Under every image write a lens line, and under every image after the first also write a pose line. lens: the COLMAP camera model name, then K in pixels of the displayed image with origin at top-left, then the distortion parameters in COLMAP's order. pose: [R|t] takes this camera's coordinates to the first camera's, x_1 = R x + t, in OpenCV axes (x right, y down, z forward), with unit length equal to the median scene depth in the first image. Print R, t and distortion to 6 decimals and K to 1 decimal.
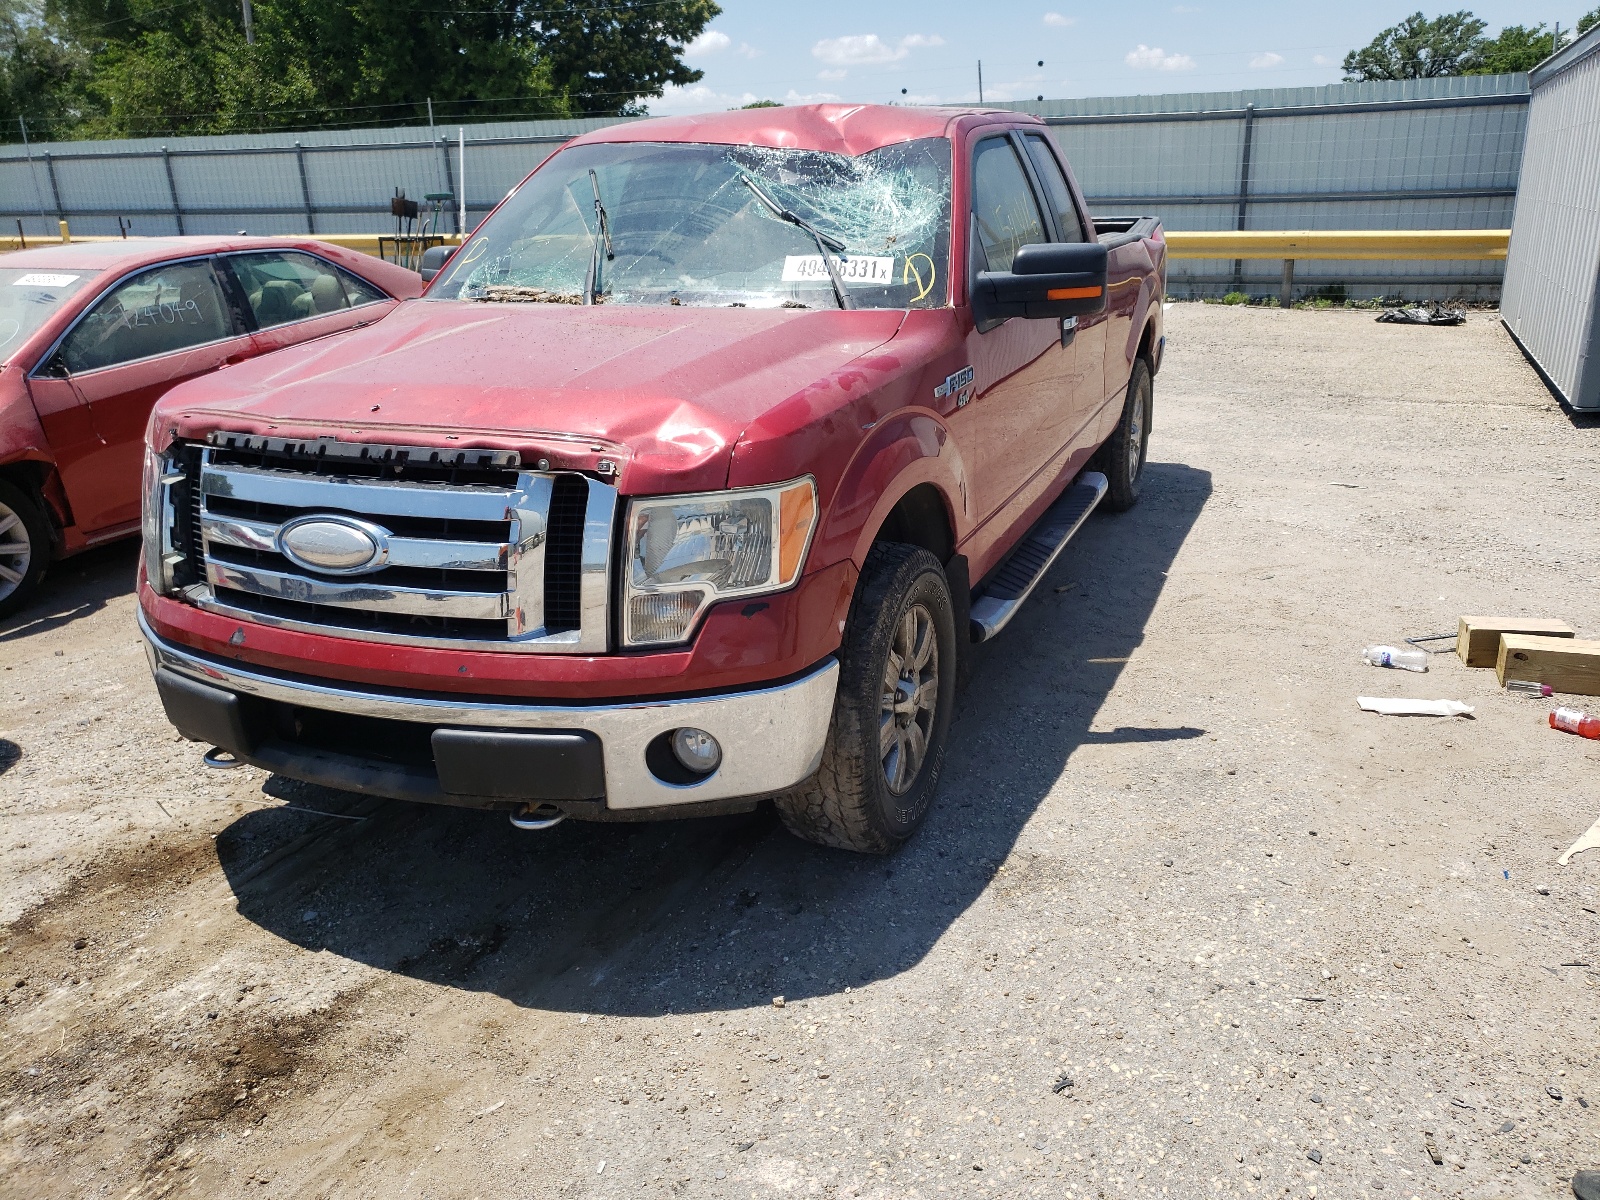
lens RADIAL K [[1187.8, 0, 800.0], [0, 1187.8, 600.0], [0, 0, 1]] dist [0.003008, 0.005517]
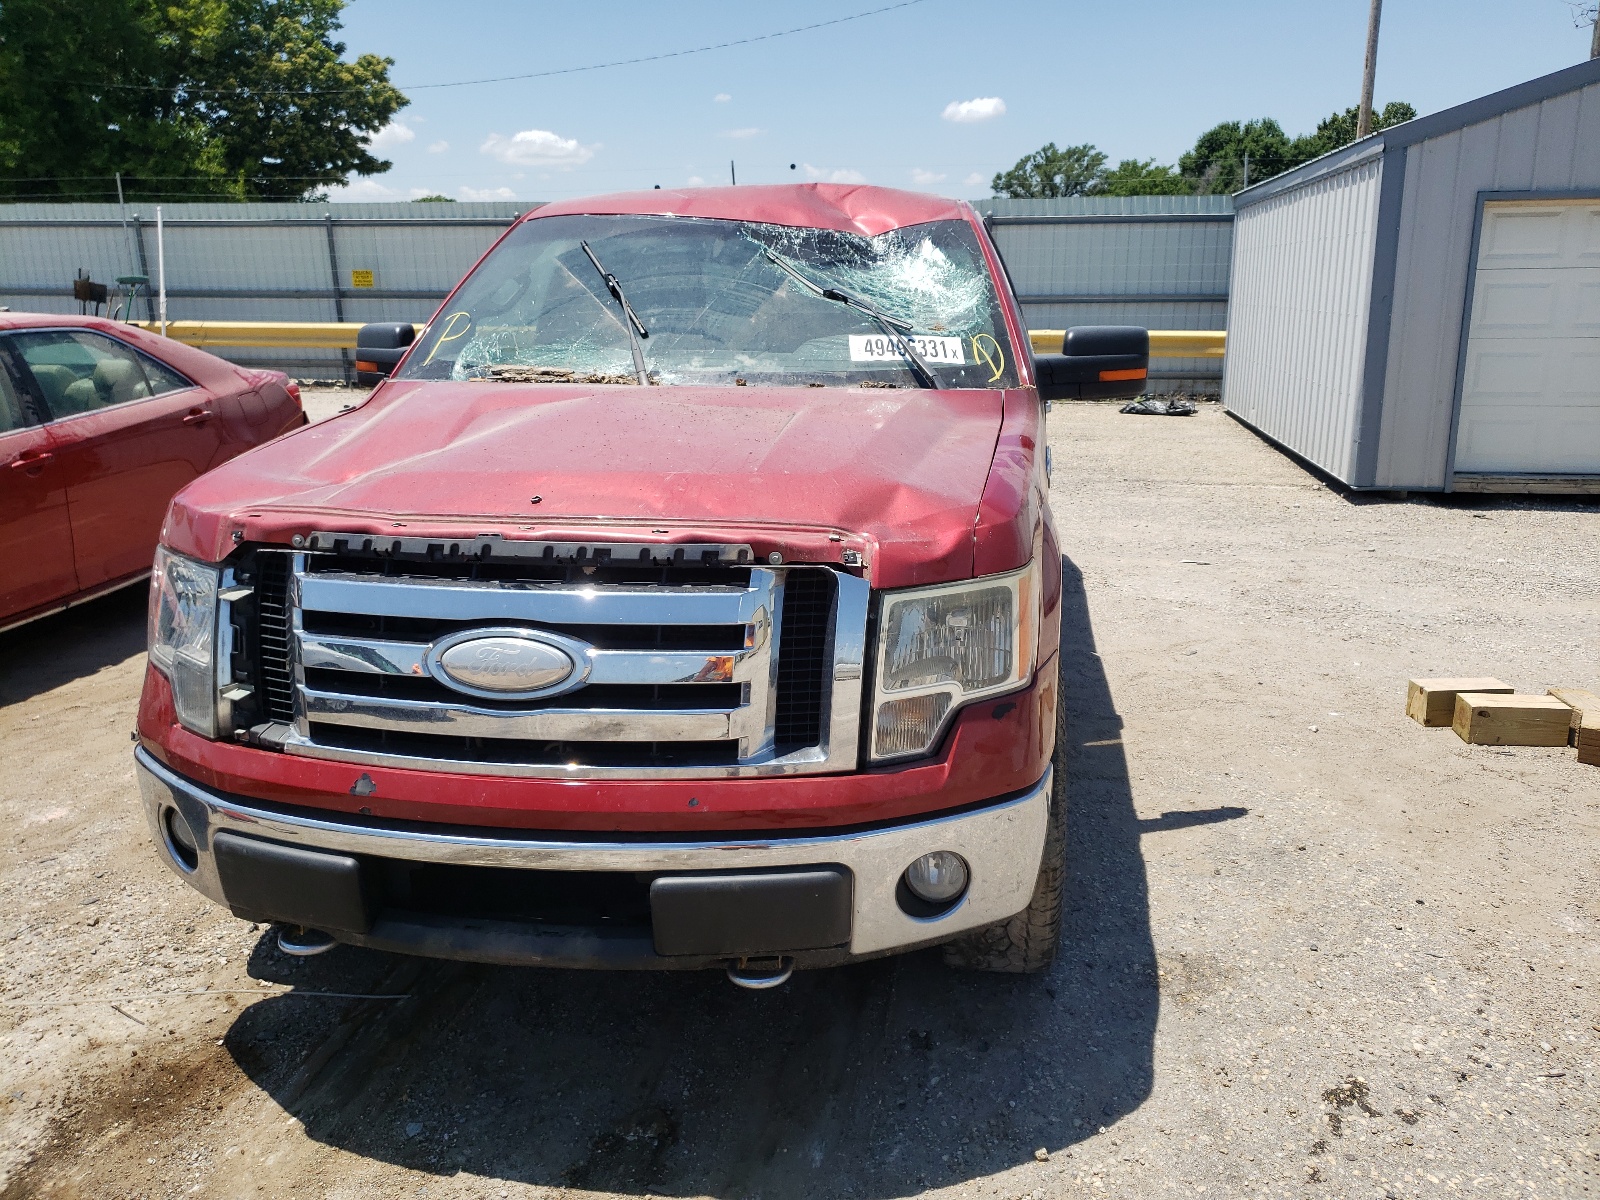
lens RADIAL K [[1203.4, 0, 800.0], [0, 1203.4, 600.0], [0, 0, 1]] dist [0.019058, -0.001516]
pose [[0.971351, -0.039560, 0.234335, -0.282588], [0.058067, 0.995669, -0.072606, -0.012967], [-0.230448, 0.084133, 0.969441, 0.099717]]
